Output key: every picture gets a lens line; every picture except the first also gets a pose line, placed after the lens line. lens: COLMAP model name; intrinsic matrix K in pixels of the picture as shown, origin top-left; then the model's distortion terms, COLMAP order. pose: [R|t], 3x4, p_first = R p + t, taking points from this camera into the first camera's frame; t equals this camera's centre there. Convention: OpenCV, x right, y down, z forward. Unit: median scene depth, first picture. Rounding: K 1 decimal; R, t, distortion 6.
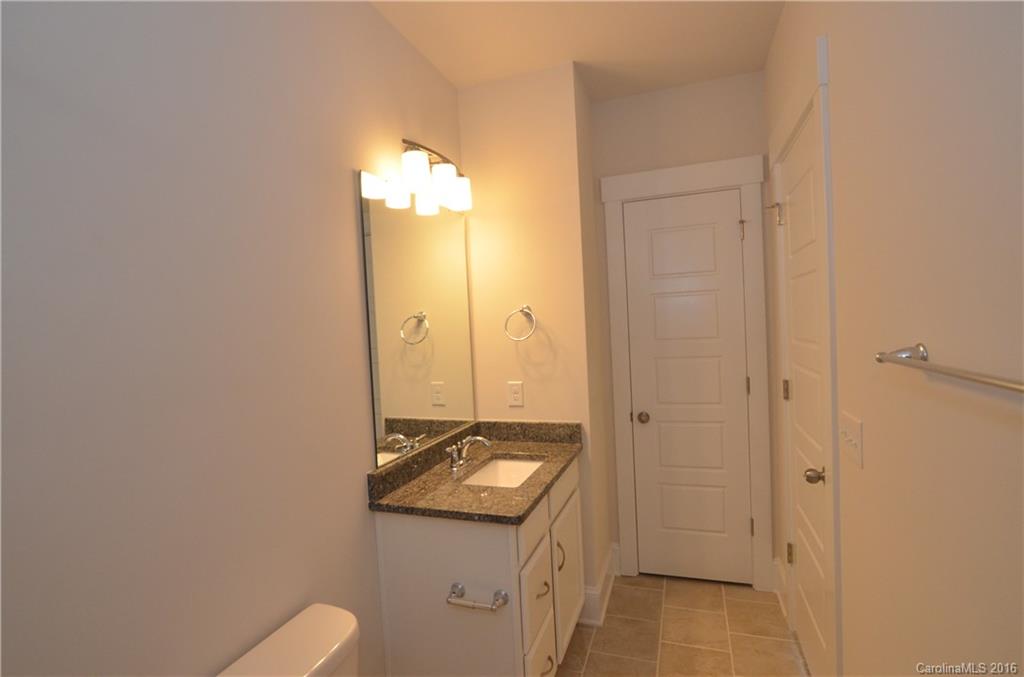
lens RADIAL K [[494.8, 0, 505.7], [0, 494.8, 341.9], [0, 0, 1]] dist [-0.035103, 0.010334]
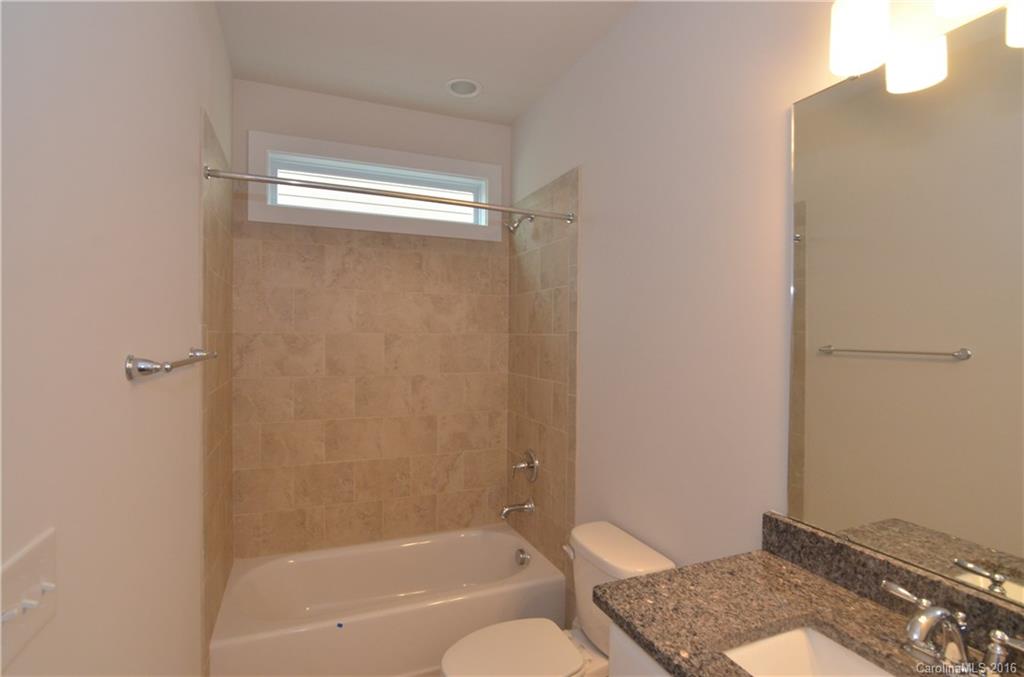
lens RADIAL K [[494.8, 0, 505.7], [0, 494.8, 341.9], [0, 0, 1]] dist [-0.035103, 0.010334]
pose [[-0.737058, 0.055229, -0.673569, 0.499793], [0.013496, 0.997659, 0.067035, -0.052049], [0.675695, 0.040318, -0.736078, 1.209514]]
